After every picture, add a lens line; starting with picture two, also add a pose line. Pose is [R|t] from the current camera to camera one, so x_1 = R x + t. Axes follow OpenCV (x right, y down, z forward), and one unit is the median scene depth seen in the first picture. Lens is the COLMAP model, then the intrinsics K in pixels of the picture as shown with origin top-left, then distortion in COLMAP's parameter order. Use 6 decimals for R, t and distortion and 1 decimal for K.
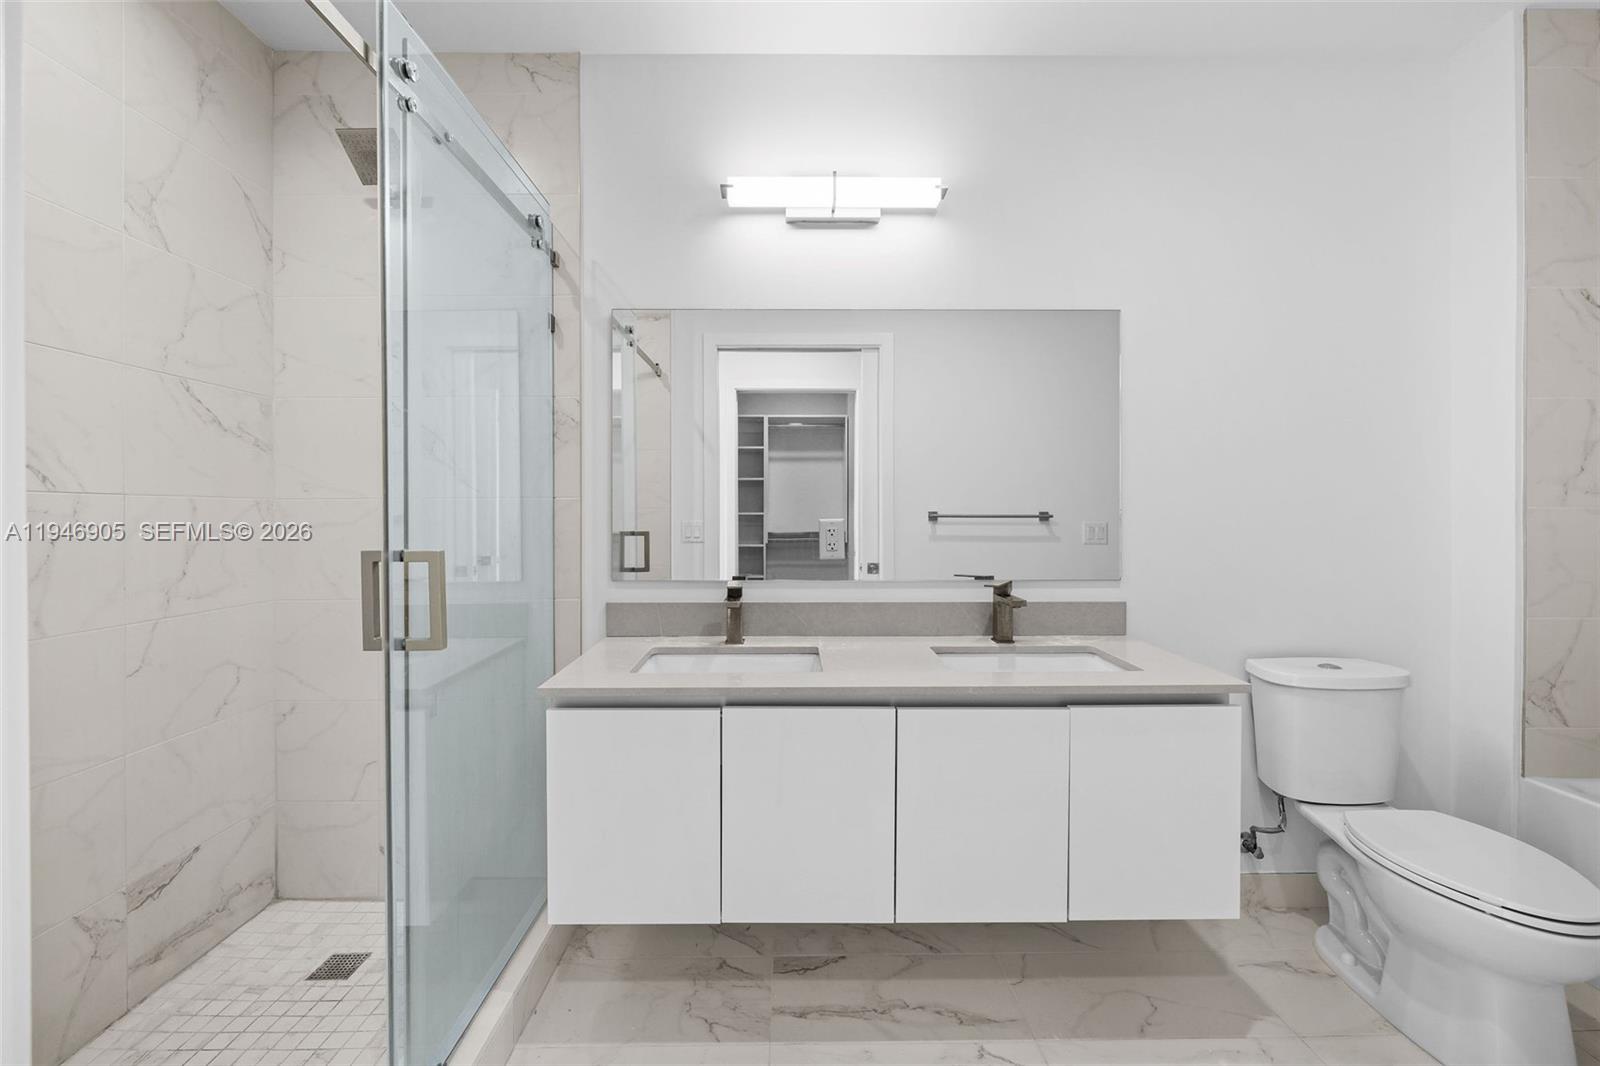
lens RADIAL K [[704.3, 0, 802.2], [0, 704.3, 523.3], [0, 0, 1]] dist [-0.004920, 0.001536]
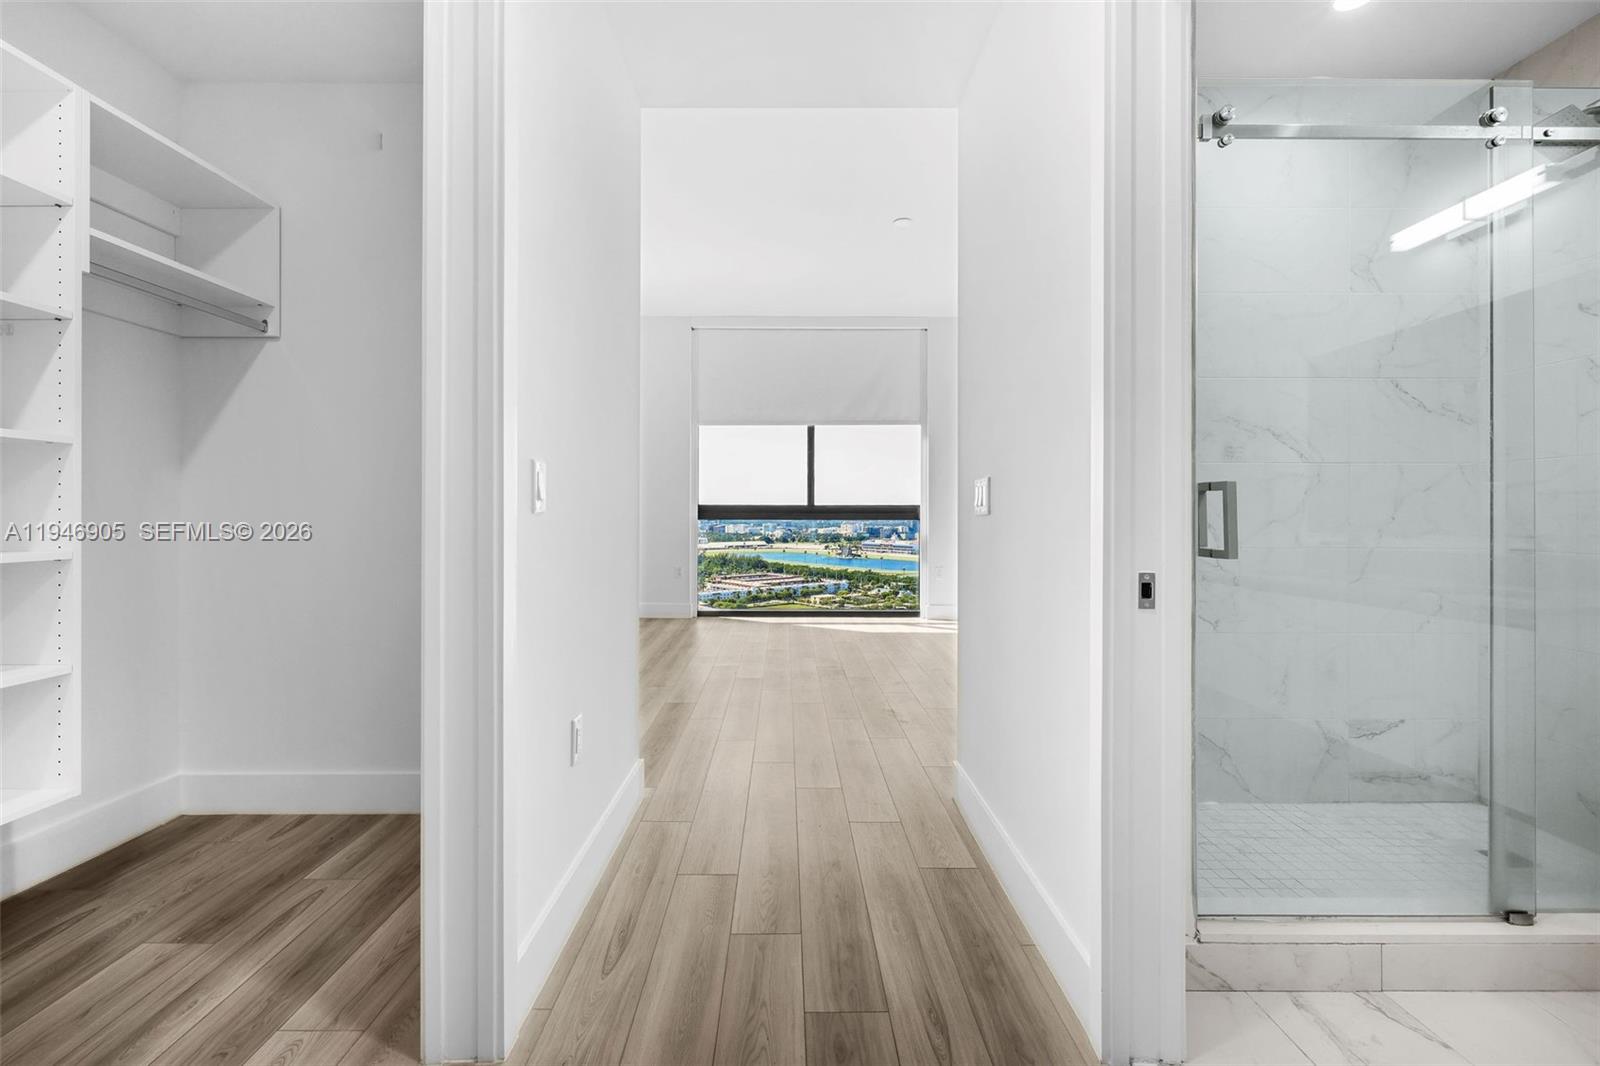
lens RADIAL K [[704.3, 0, 812.5], [0, 704.3, 509.6], [0, 0, 1]] dist [-0.004920, 0.001536]
pose [[0.042049, 0.000203, -0.999116, 0.471674], [-0.004940, 0.999988, -0.000005, 0.060582], [0.999103, 0.004936, 0.042049, -0.212614]]
